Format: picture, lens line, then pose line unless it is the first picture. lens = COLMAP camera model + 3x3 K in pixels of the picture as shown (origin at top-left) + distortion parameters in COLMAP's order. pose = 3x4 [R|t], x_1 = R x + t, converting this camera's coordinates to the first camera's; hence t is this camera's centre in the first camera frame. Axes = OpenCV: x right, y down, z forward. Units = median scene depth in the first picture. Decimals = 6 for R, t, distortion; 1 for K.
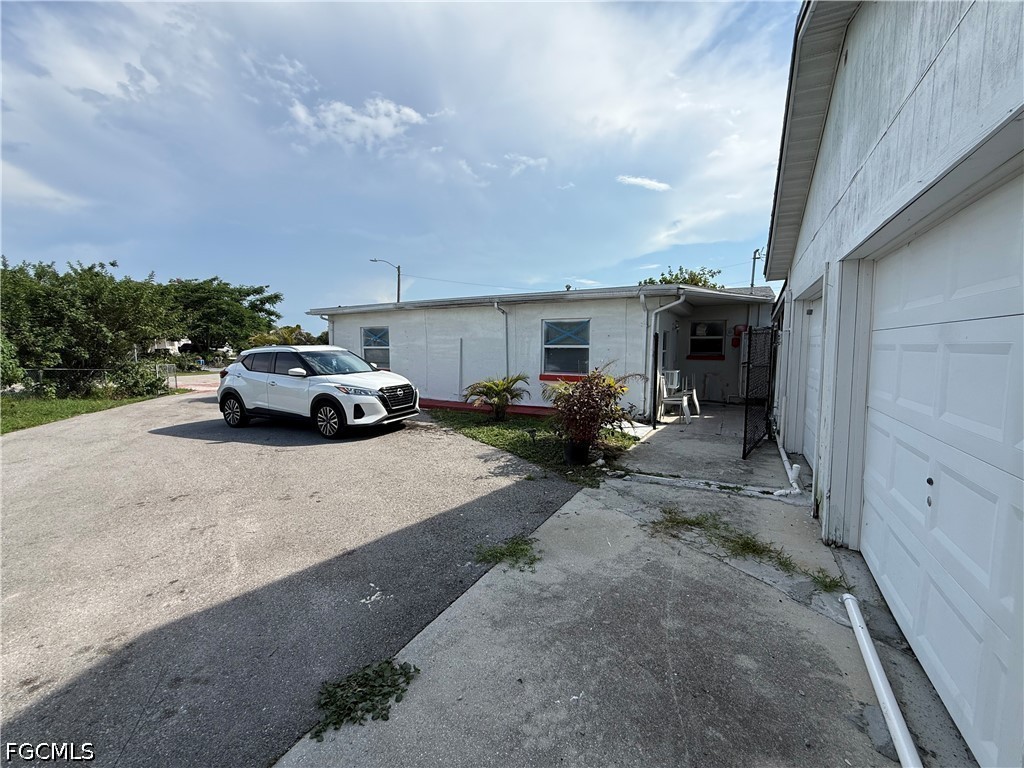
lens RADIAL K [[409.6, 0, 508.7], [0, 409.6, 384.7], [0, 0, 1]] dist [0.001002, 0.000061]
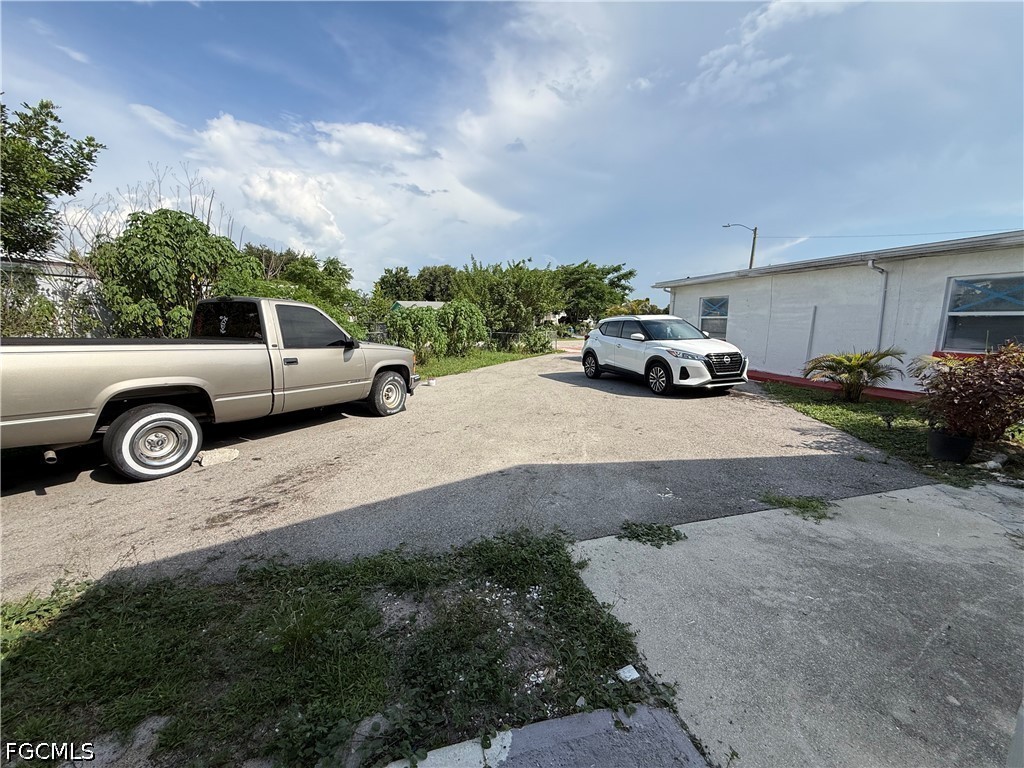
lens RADIAL K [[409.6, 0, 517.2], [0, 409.6, 390.4], [0, 0, 1]] dist [0.001002, 0.000061]
pose [[0.715769, 0.117128, -0.688444, 0.069772], [-0.061676, 0.992584, 0.104749, 0.018553], [0.695608, -0.032515, 0.717685, -0.104980]]
